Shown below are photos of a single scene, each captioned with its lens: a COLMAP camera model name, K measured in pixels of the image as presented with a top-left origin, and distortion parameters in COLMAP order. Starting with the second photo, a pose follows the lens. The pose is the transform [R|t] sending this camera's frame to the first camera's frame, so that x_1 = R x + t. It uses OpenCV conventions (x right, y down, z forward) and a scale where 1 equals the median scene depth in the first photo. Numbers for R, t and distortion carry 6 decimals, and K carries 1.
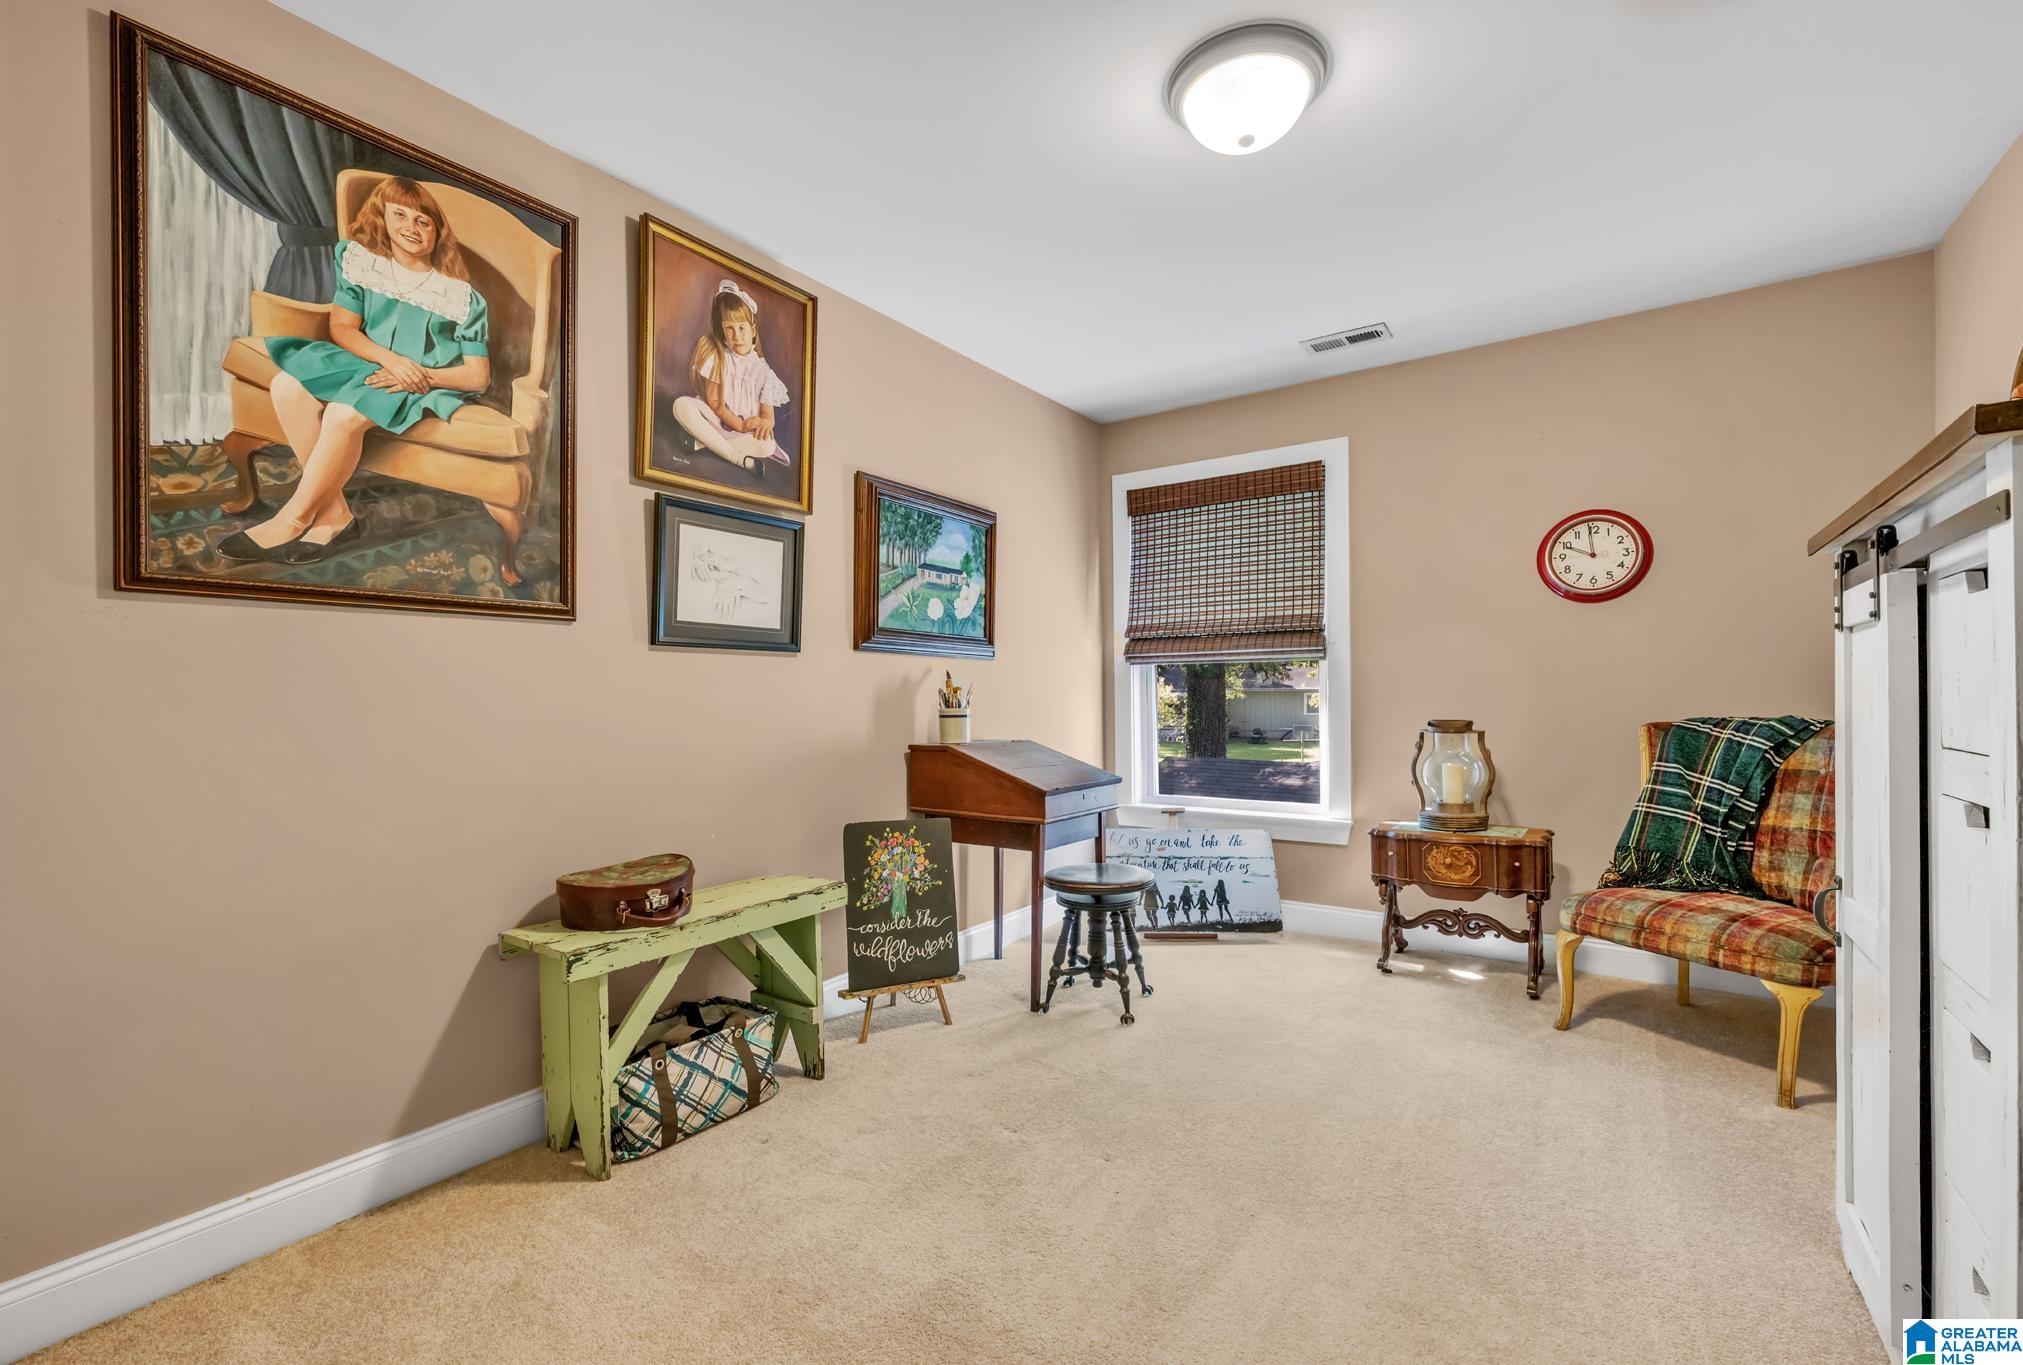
lens RADIAL K [[859.3, 0, 1012.3], [0, 859.3, 692.0], [0, 0, 1]] dist [-0.000251, -0.000092]
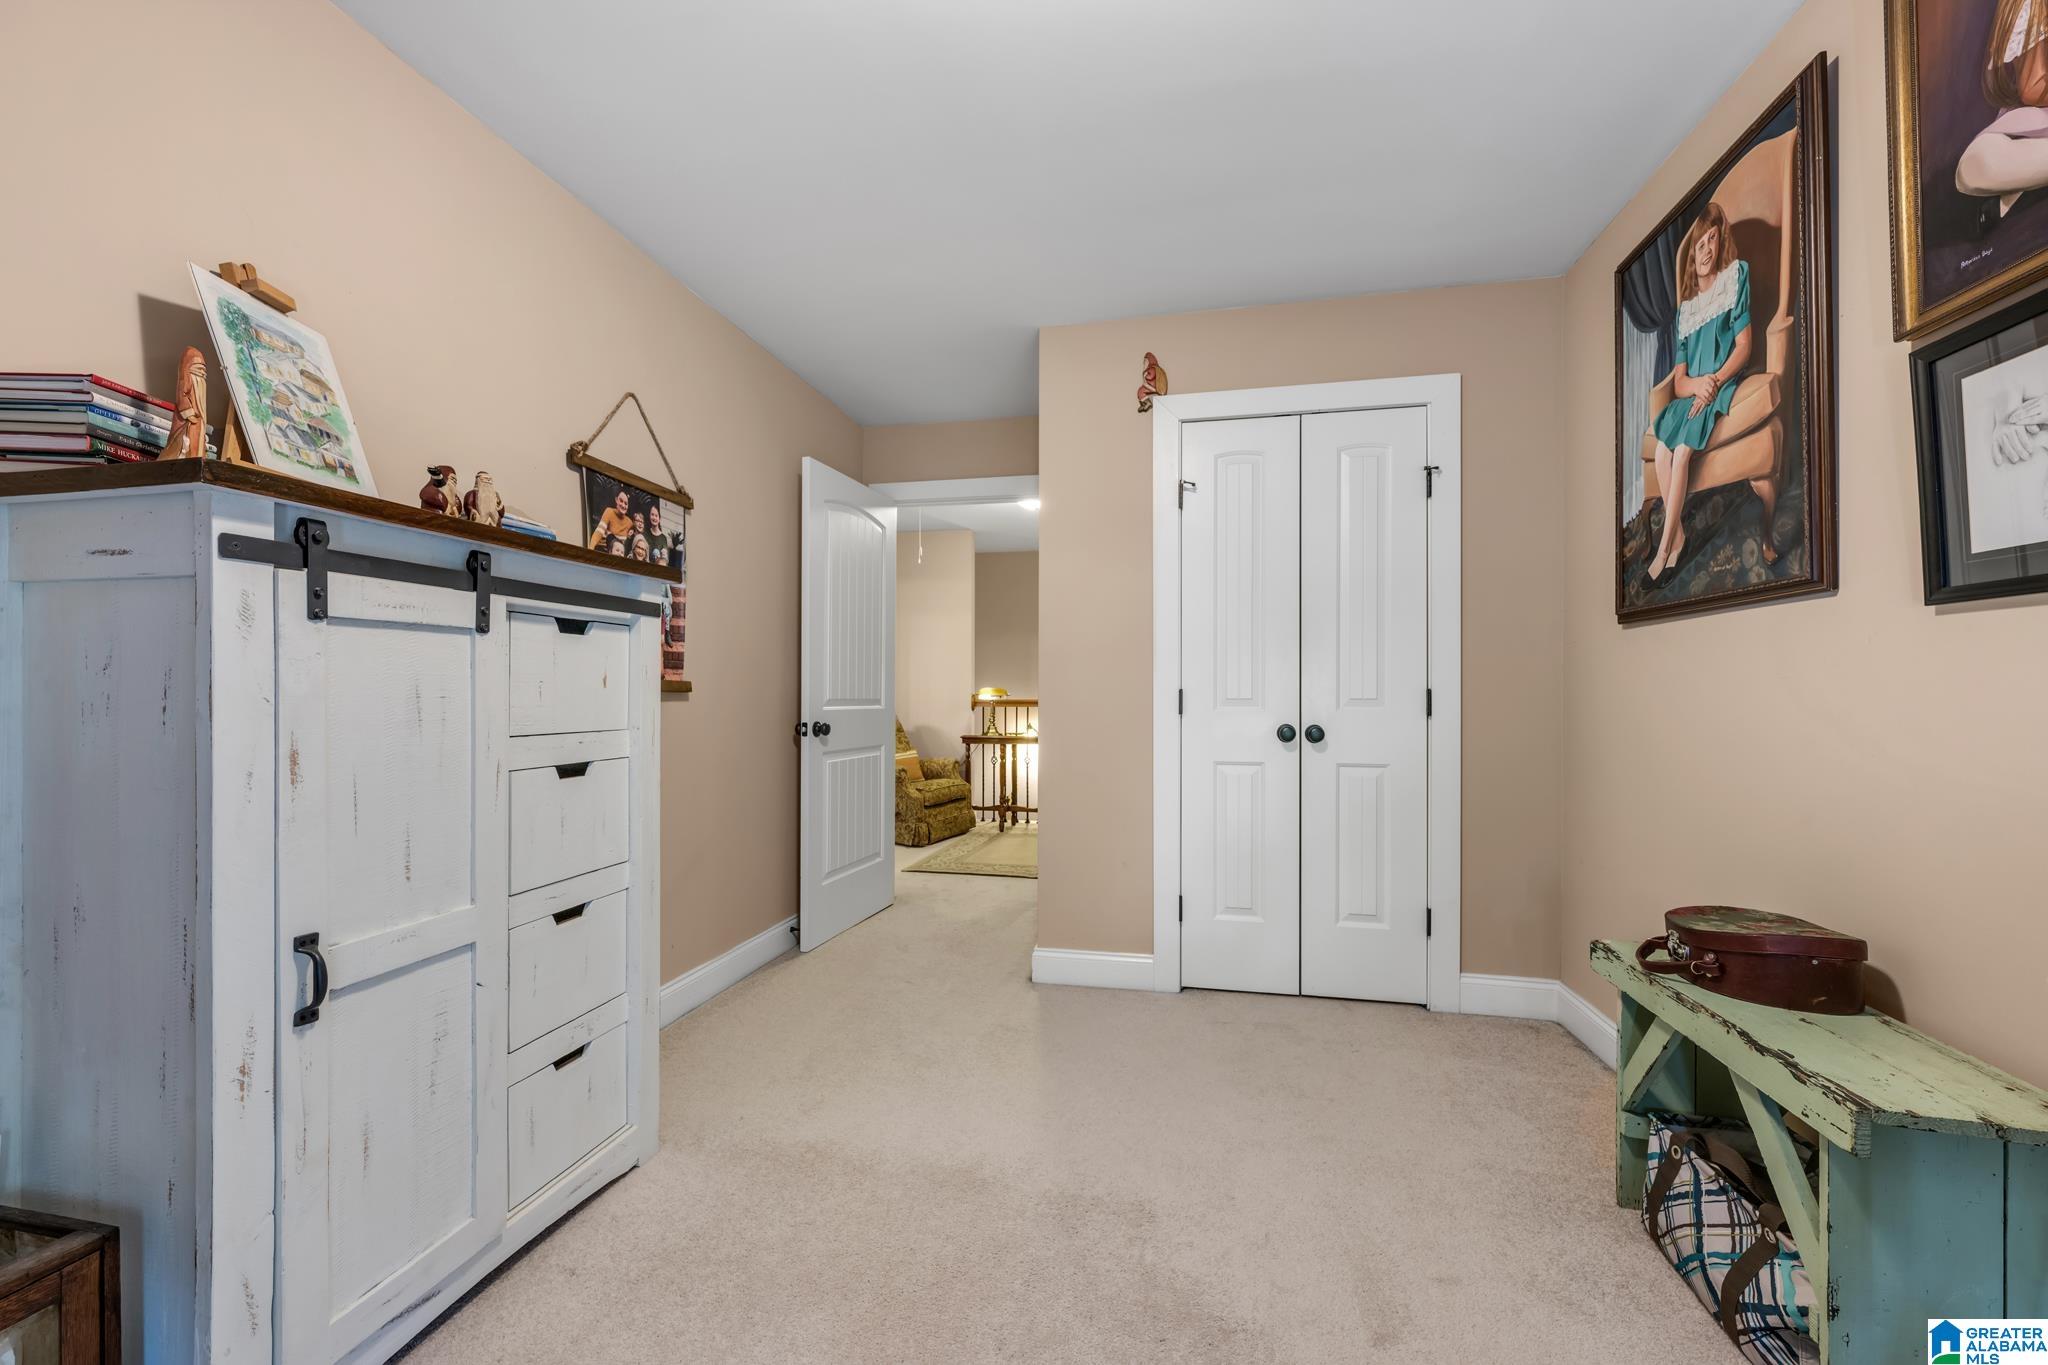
lens RADIAL K [[820.1, 0, 1023.1], [0, 820.1, 684.1], [0, 0, 1]] dist [0.000167, -0.000120]
pose [[-0.917762, 0.006886, -0.397072, 0.444903], [0.012092, 0.999871, -0.010609, -0.001451], [0.396948, -0.014538, -0.917726, 1.453422]]
